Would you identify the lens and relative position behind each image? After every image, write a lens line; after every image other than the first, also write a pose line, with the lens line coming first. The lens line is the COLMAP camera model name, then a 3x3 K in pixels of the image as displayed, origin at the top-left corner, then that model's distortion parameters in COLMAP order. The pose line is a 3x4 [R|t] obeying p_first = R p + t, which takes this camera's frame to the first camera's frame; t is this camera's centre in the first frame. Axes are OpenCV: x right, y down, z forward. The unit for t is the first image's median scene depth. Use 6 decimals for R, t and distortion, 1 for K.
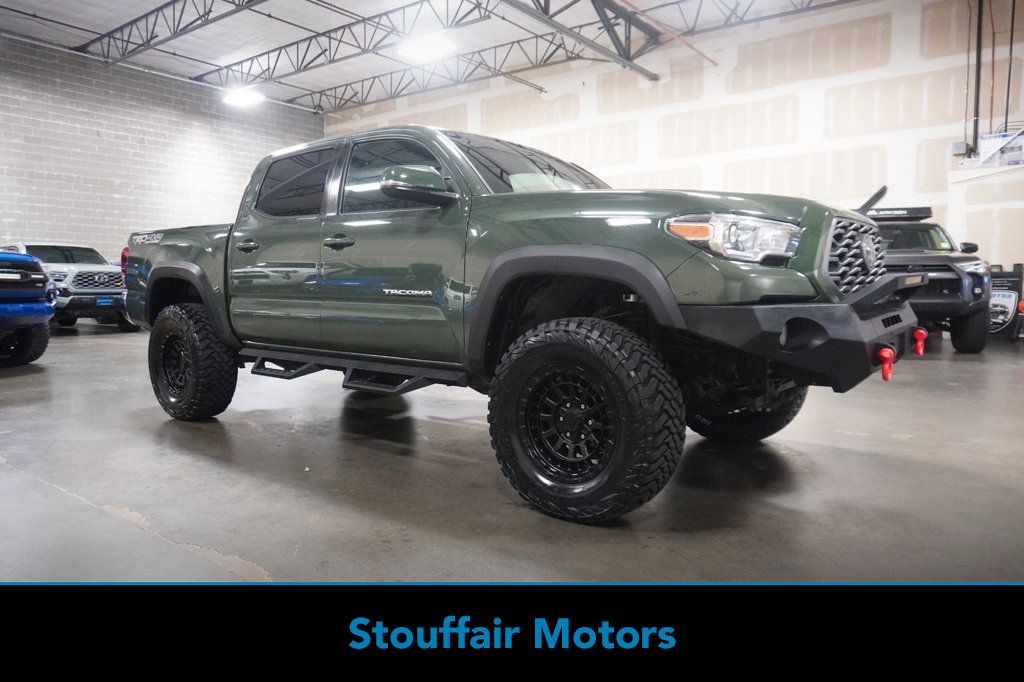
lens RADIAL K [[682.6, 0, 532.0], [0, 682.6, 336.0], [0, 0, 1]] dist [0.024267, -0.000769]
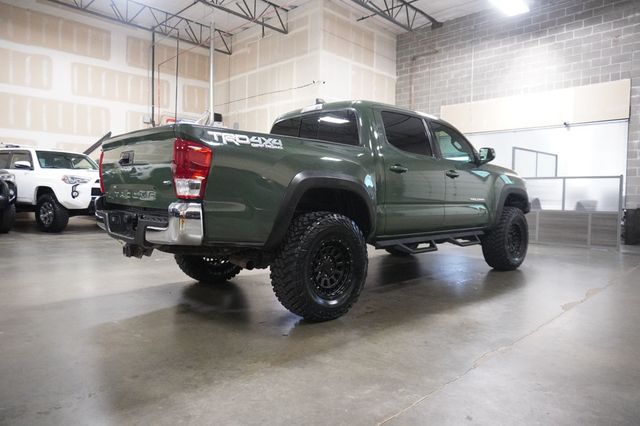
lens RADIAL K [[426.6, 0, 332.5], [0, 426.6, 209.9], [0, 0, 1]] dist [0.024267, -0.000769]
pose [[0.129139, -0.038081, 0.990895, -0.941101], [0.068458, 0.997221, 0.029403, -0.056727], [-0.989261, 0.064038, 0.131387, 0.727416]]
